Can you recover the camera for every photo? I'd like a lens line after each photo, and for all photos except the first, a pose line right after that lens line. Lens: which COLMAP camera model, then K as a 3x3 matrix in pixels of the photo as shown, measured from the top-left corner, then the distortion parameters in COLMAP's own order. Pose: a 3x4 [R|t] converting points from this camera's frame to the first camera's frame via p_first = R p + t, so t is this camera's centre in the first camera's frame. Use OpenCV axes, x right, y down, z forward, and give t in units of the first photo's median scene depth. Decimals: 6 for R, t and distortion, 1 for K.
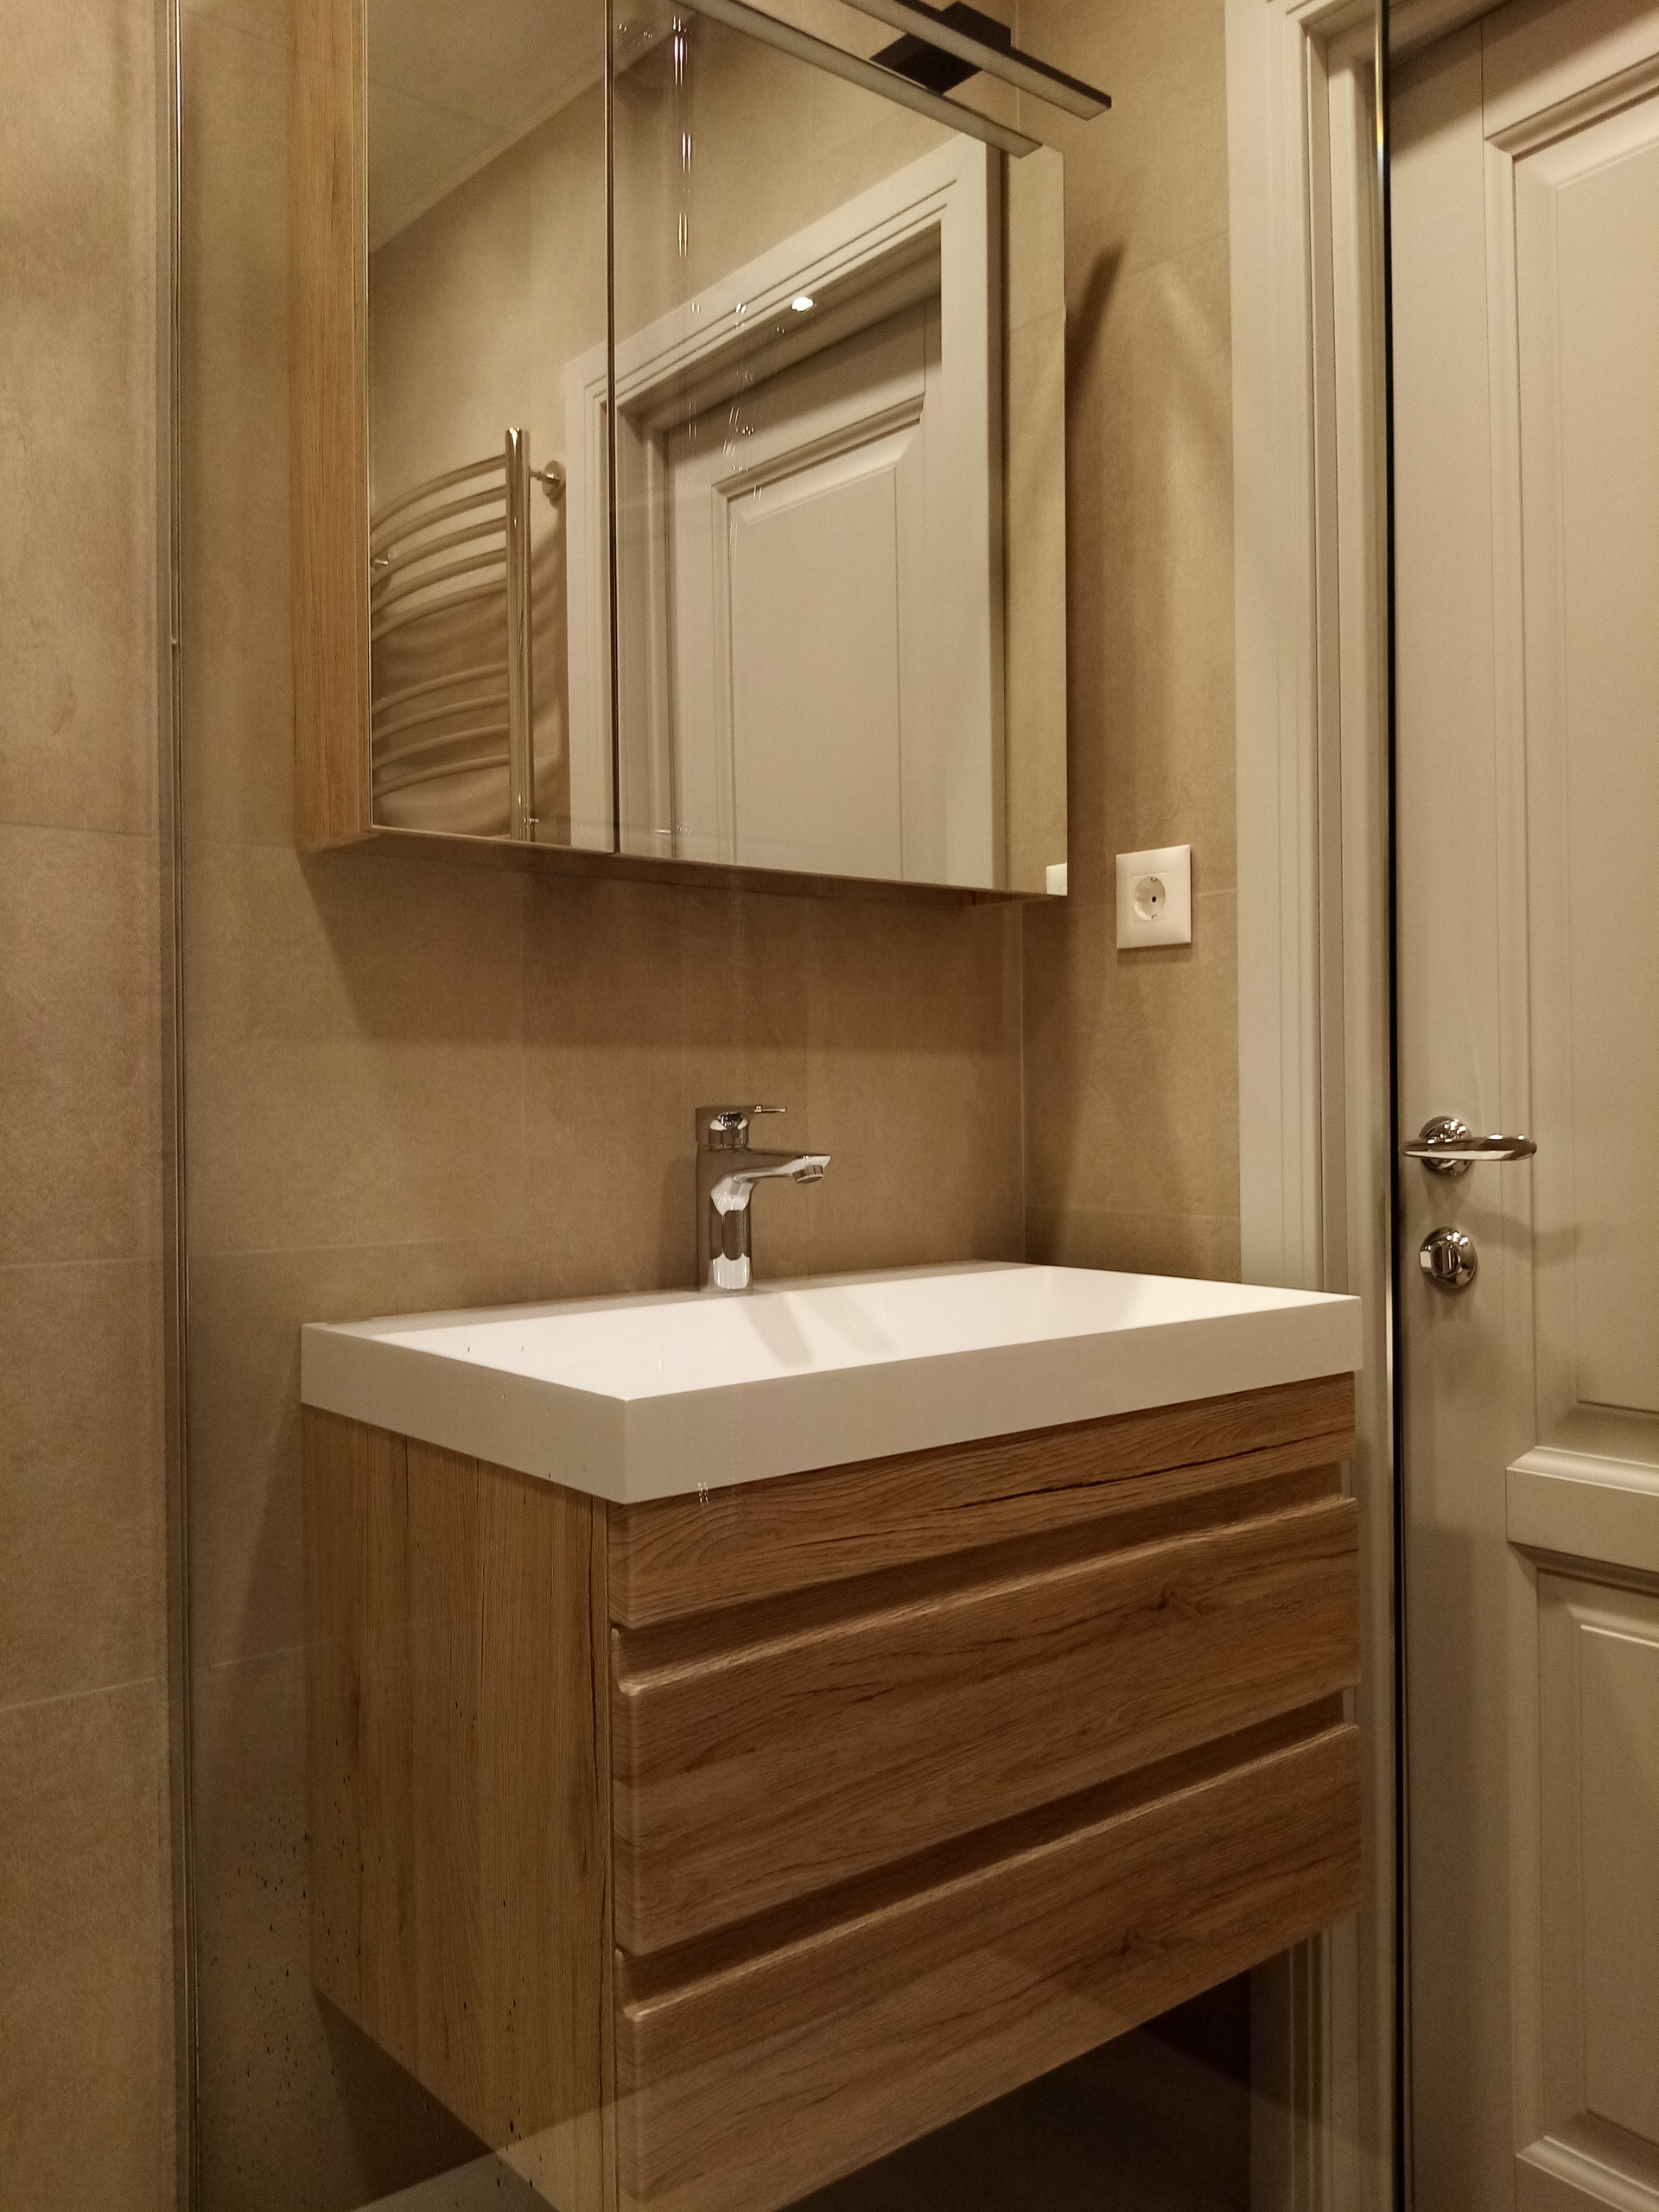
lens RADIAL K [[1765.4, 0, 826.1], [0, 1765.4, 1103.1], [0, 0, 1]] dist [0.021706, -0.043718]
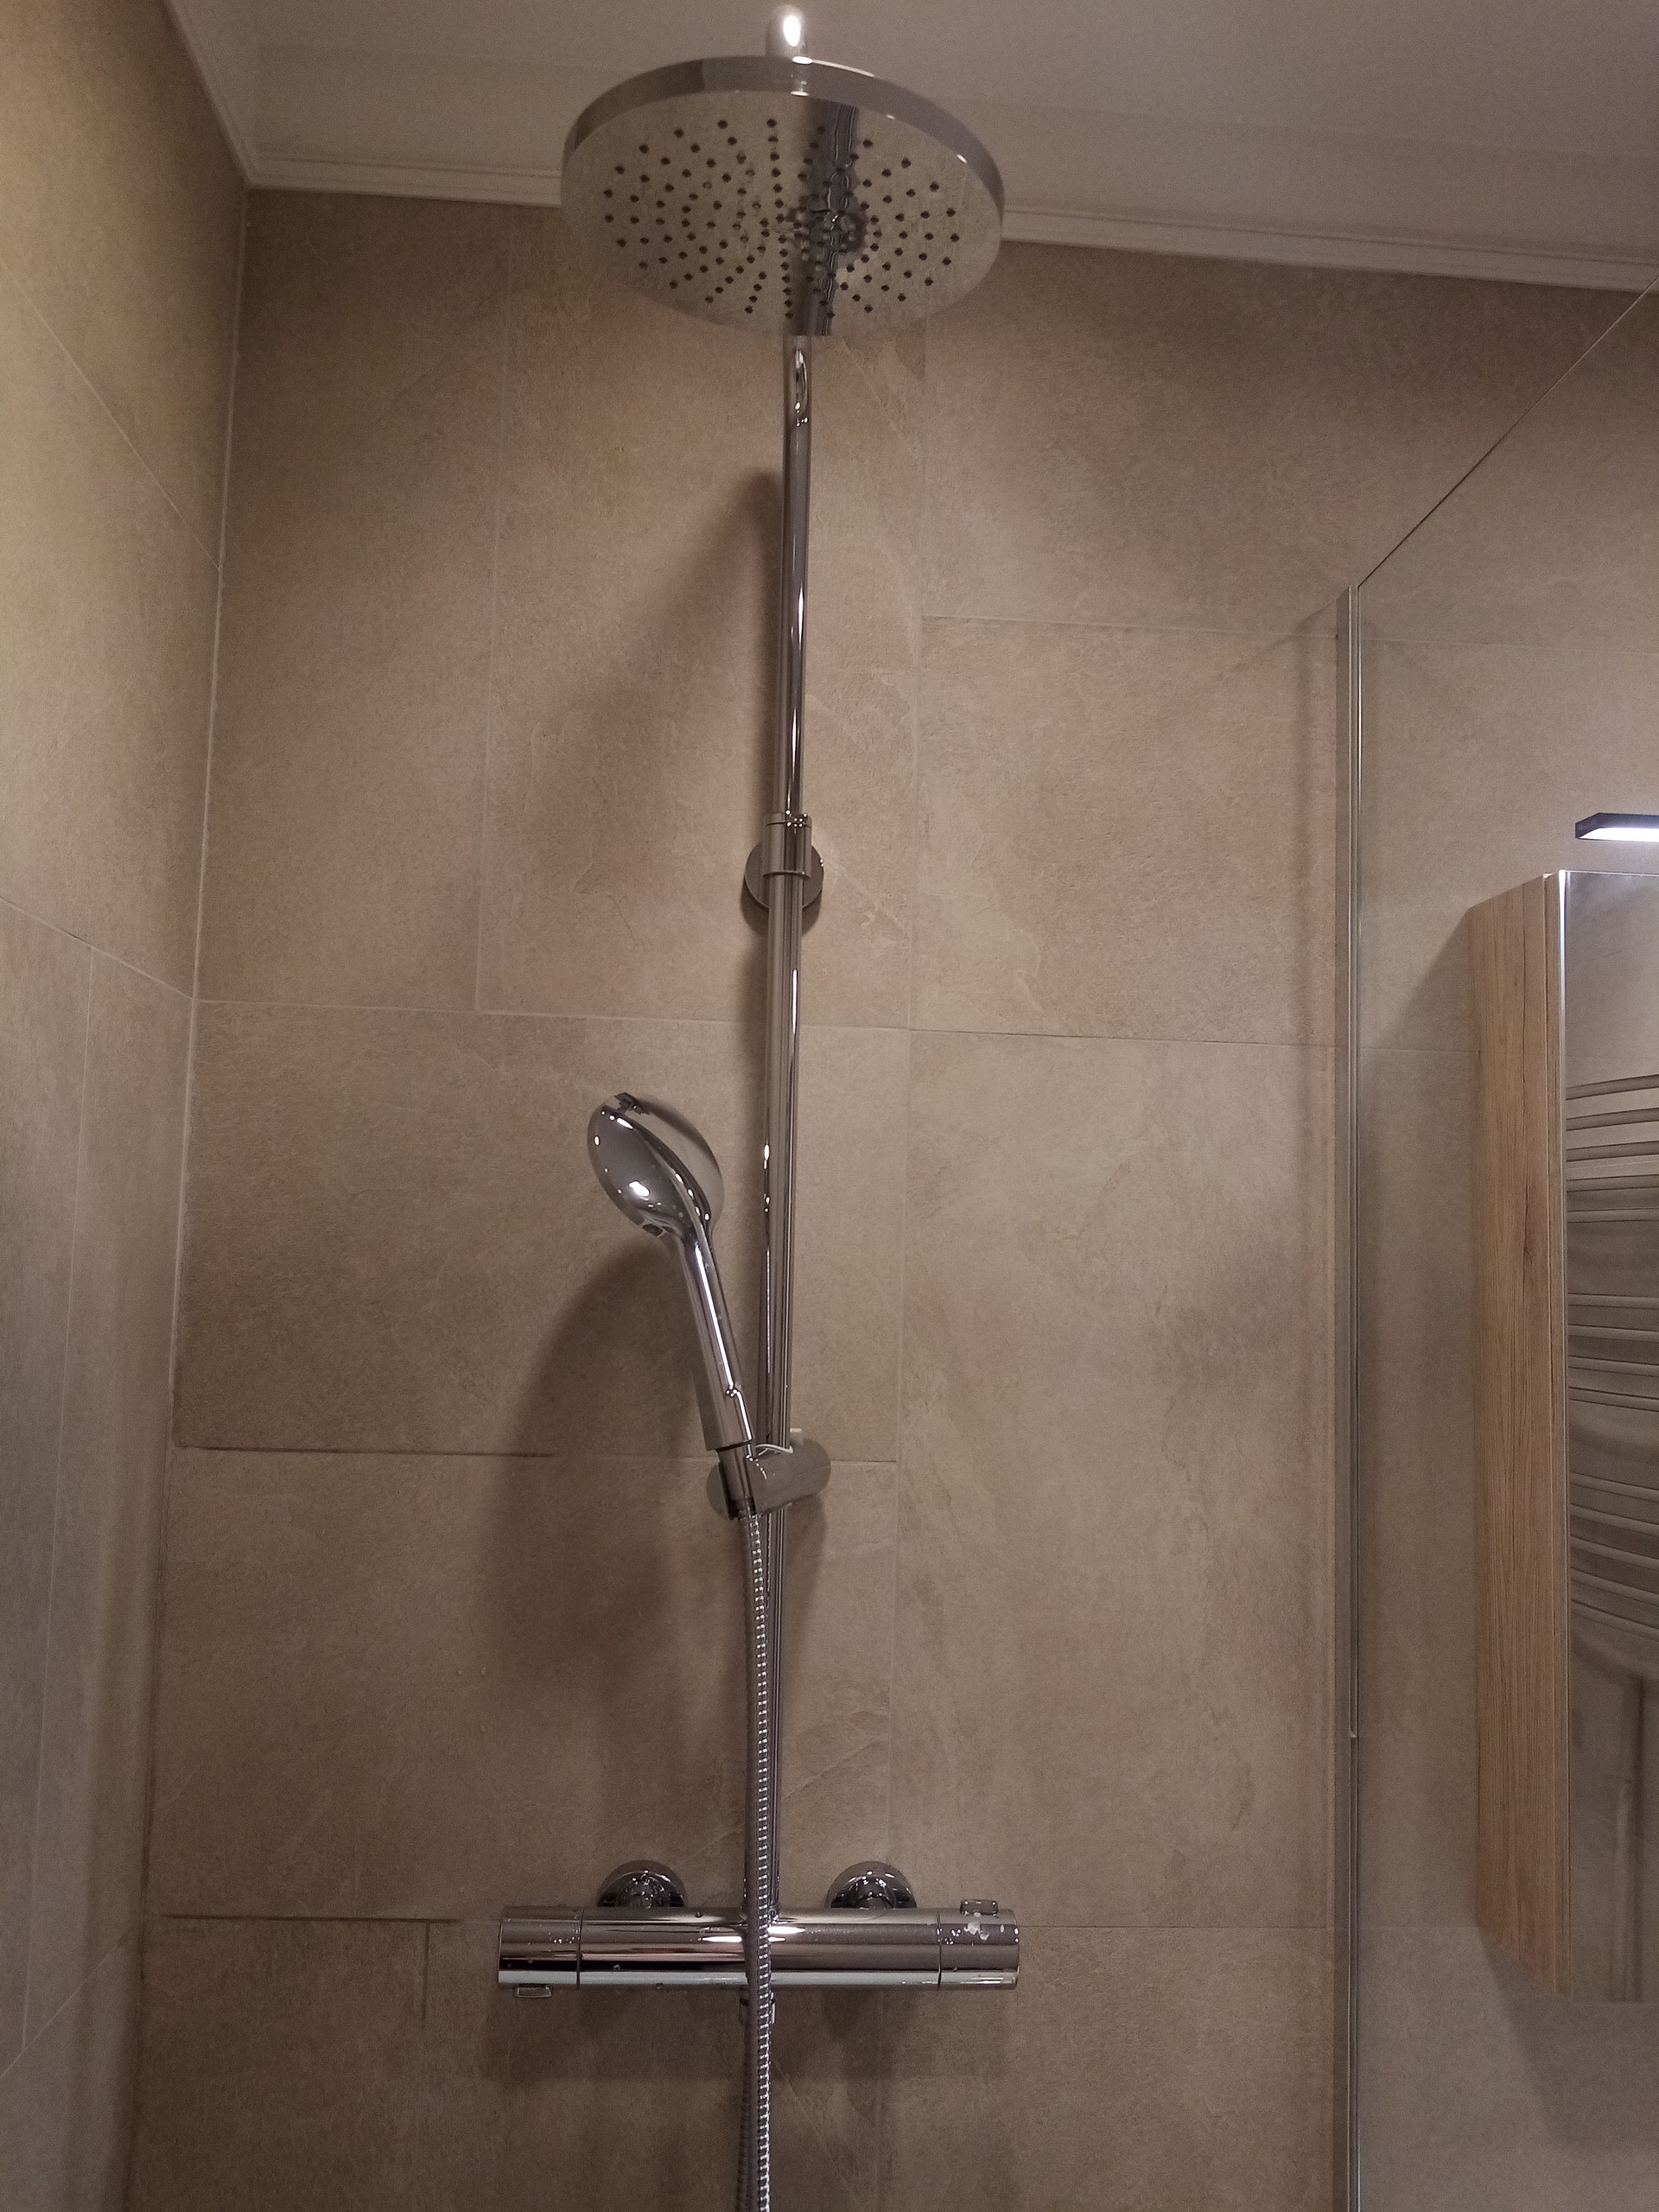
lens RADIAL K [[1765.4, 0, 827.1], [0, 1765.4, 1103.1], [0, 0, 1]] dist [0.021706, -0.043718]
pose [[0.819862, -0.019909, -0.572215, -0.048310], [-0.032161, 0.996216, -0.080742, -0.506893], [0.571657, 0.084600, 0.816120, 0.033713]]
